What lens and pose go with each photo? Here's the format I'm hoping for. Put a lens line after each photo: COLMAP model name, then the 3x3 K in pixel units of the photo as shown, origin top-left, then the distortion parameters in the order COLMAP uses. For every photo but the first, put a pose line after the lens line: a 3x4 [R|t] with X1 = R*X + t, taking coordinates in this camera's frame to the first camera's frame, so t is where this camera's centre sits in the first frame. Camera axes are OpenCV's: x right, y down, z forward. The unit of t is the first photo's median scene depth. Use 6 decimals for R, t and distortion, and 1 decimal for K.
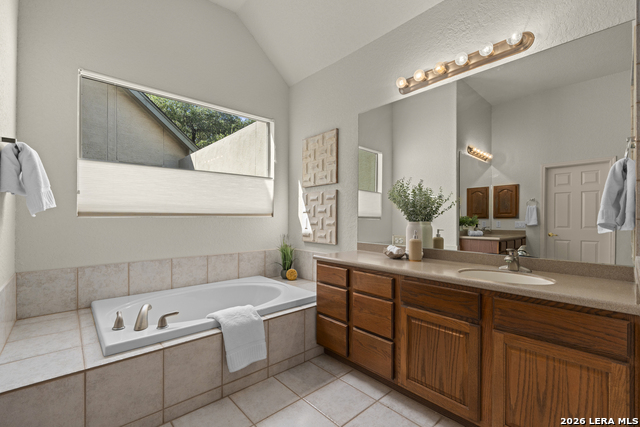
lens RADIAL K [[281.6, 0, 321.2], [0, 281.6, 218.0], [0, 0, 1]] dist [-0.004570, -0.000182]
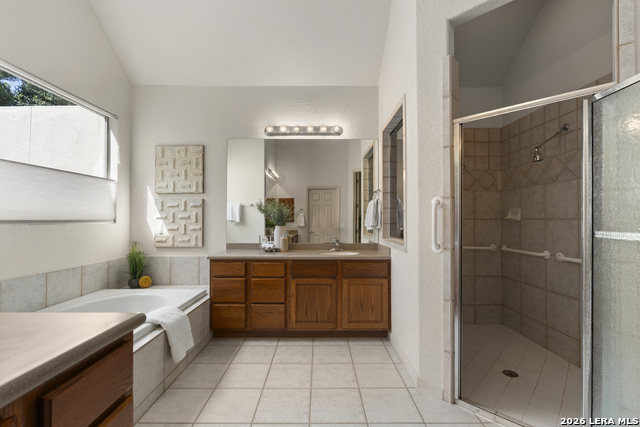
lens RADIAL K [[281.6, 0, 321.1], [0, 281.6, 217.0], [0, 0, 1]] dist [-0.004570, -0.000182]
pose [[0.669355, 0.005339, 0.742924, -0.584436], [0.003814, 0.999936, -0.010623, -0.016479], [-0.742933, 0.009944, 0.669292, -0.145001]]
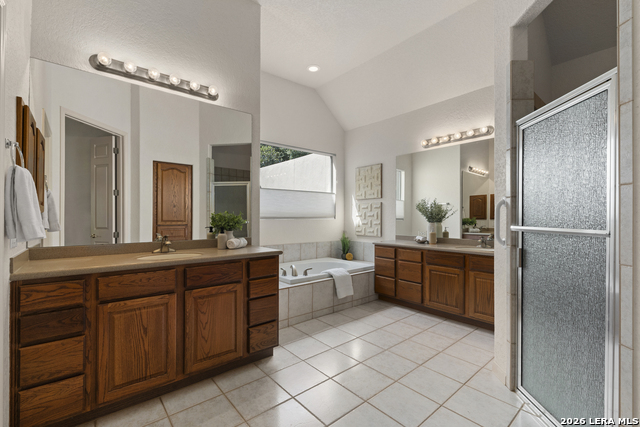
lens RADIAL K [[281.6, 0, 319.2], [0, 281.6, 215.9], [0, 0, 1]] dist [-0.004570, -0.000182]
pose [[0.999232, -0.001000, -0.039161, -0.288733], [0.000800, 0.999986, -0.005137, -0.018201], [0.039166, 0.005102, 0.999220, -0.747850]]
